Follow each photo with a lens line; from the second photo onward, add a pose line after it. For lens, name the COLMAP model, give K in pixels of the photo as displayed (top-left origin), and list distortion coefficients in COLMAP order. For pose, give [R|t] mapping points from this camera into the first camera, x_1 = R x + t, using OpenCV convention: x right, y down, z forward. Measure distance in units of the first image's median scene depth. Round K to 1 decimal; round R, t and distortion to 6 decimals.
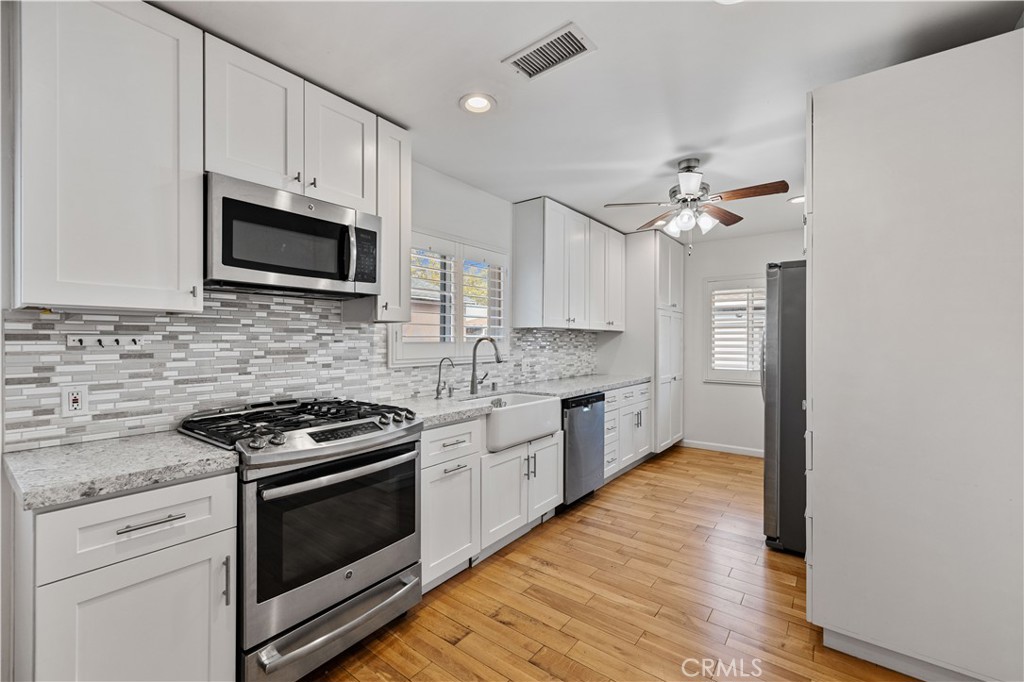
lens RADIAL K [[435.5, 0, 505.8], [0, 435.5, 340.8], [0, 0, 1]] dist [0.002334, -0.000147]
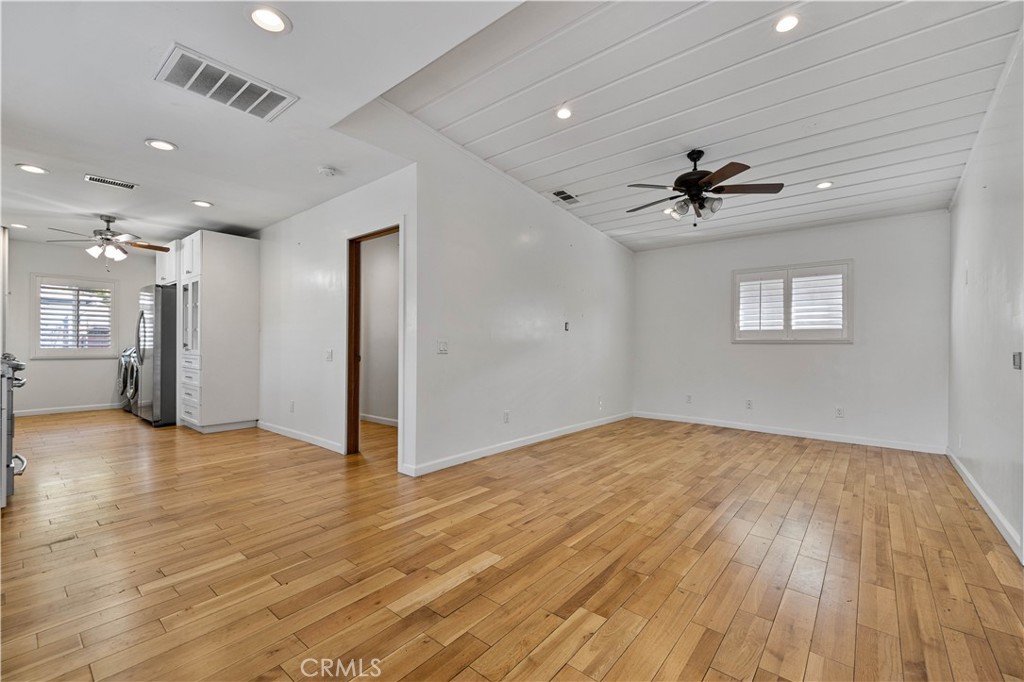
lens RADIAL K [[435.5, 0, 506.9], [0, 435.5, 344.0], [0, 0, 1]] dist [0.002334, -0.000147]
pose [[0.046022, 0.000072, 0.998940, -1.599062], [-0.006106, 0.999981, 0.000210, 0.103441], [-0.998922, -0.006109, 0.046021, -0.847501]]
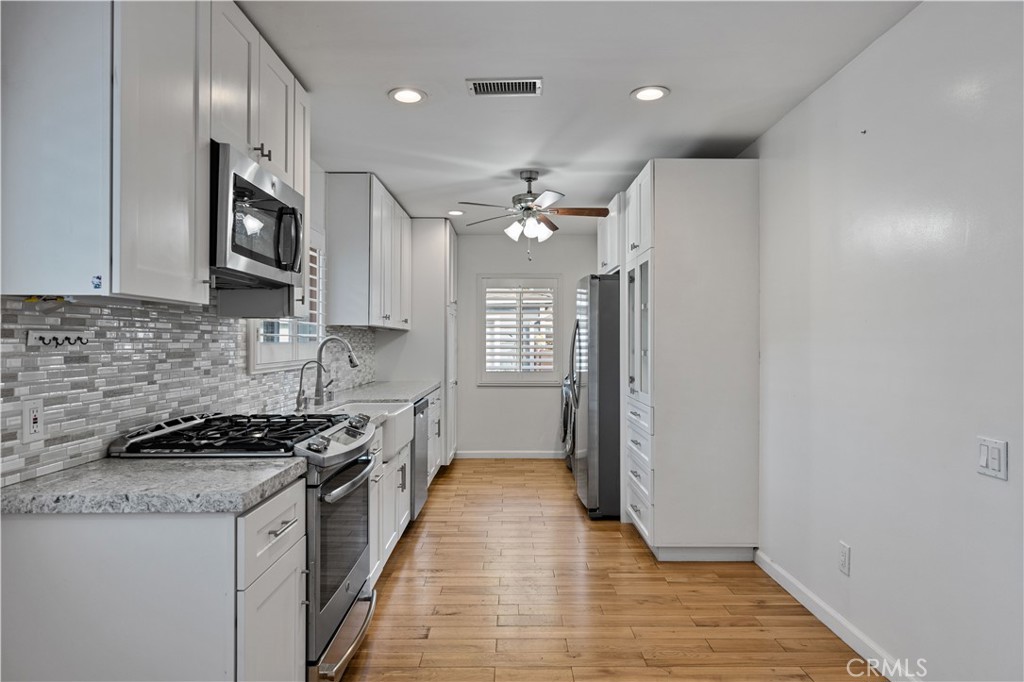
lens RADIAL K [[630.6, 0, 516.2], [0, 630.6, 340.3], [0, 0, 1]] dist [-0.004106, 0.002155]
pose [[0.783591, 0.002235, 0.621272, -0.730979], [-0.000104, 0.999994, -0.003466, 0.004887], [-0.621276, 0.002652, 0.783587, -0.239034]]
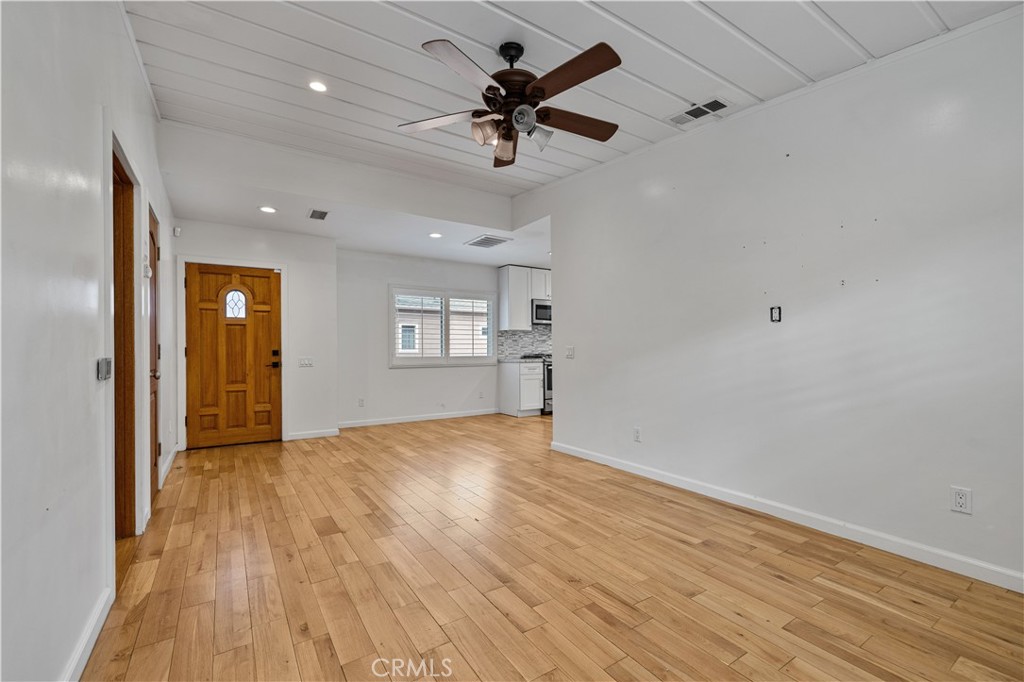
lens RADIAL K [[435.5, 0, 499.5], [0, 435.5, 350.7], [0, 0, 1]] dist [0.002334, -0.000147]
pose [[0.937803, -0.006603, -0.347105, 0.412391], [0.006855, 0.999976, -0.000504, 0.107514], [0.347100, -0.001907, 0.937826, -2.475719]]
